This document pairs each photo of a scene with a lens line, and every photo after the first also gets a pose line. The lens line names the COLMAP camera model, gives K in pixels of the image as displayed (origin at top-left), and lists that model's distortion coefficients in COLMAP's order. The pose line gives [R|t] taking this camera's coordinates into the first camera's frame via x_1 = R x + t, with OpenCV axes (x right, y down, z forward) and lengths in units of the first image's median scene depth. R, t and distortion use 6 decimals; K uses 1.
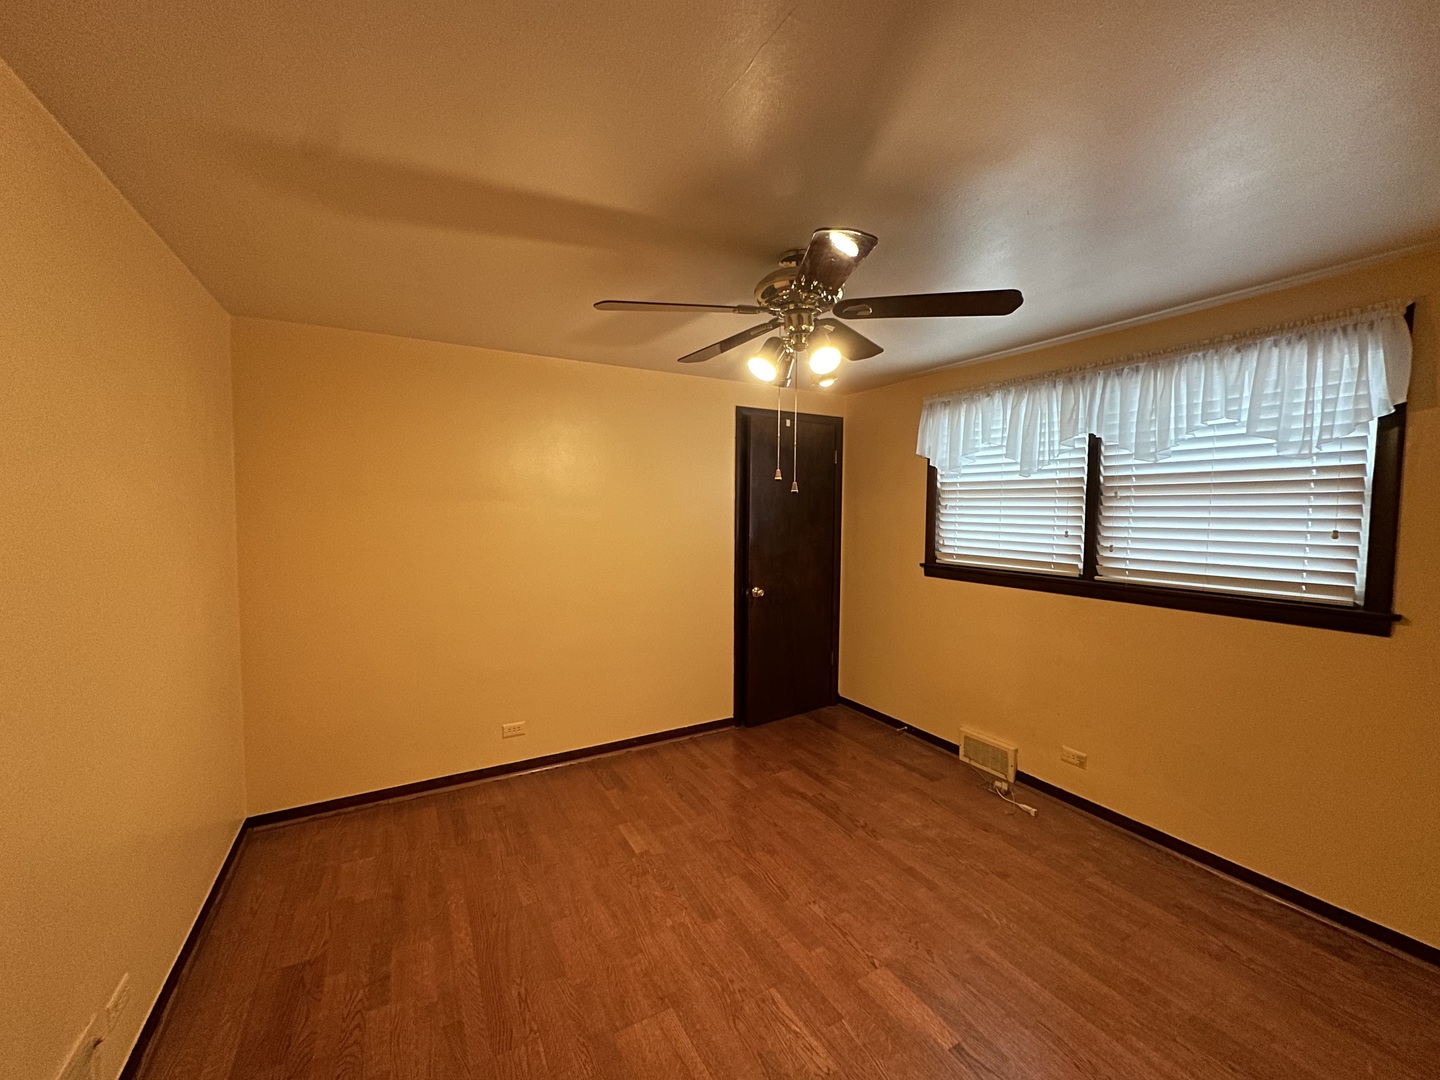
lens RADIAL K [[569.0, 0, 728.2], [0, 569.0, 537.8], [0, 0, 1]] dist [0.001266, 0.000065]
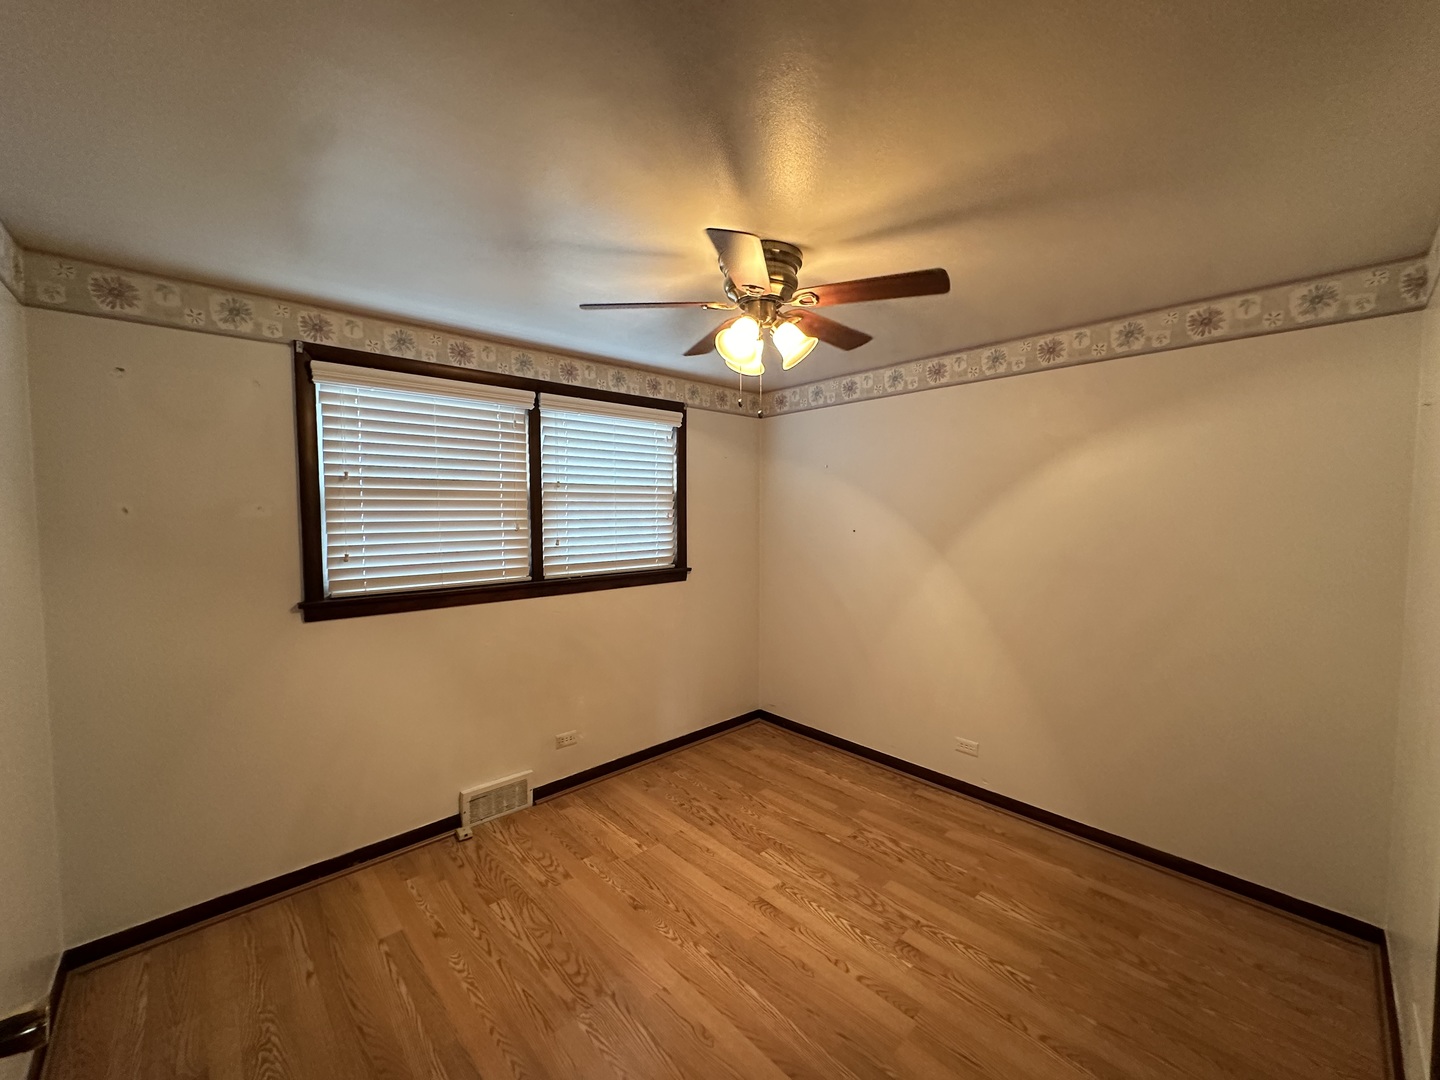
lens RADIAL K [[569.0, 0, 728.2], [0, 569.0, 537.8], [0, 0, 1]] dist [0.001266, 0.000065]
pose [[-0.226065, -0.045516, 0.973048, -0.534385], [0.057063, 0.996574, 0.059873, -0.054549], [-0.972440, 0.069060, -0.222693, 0.992405]]
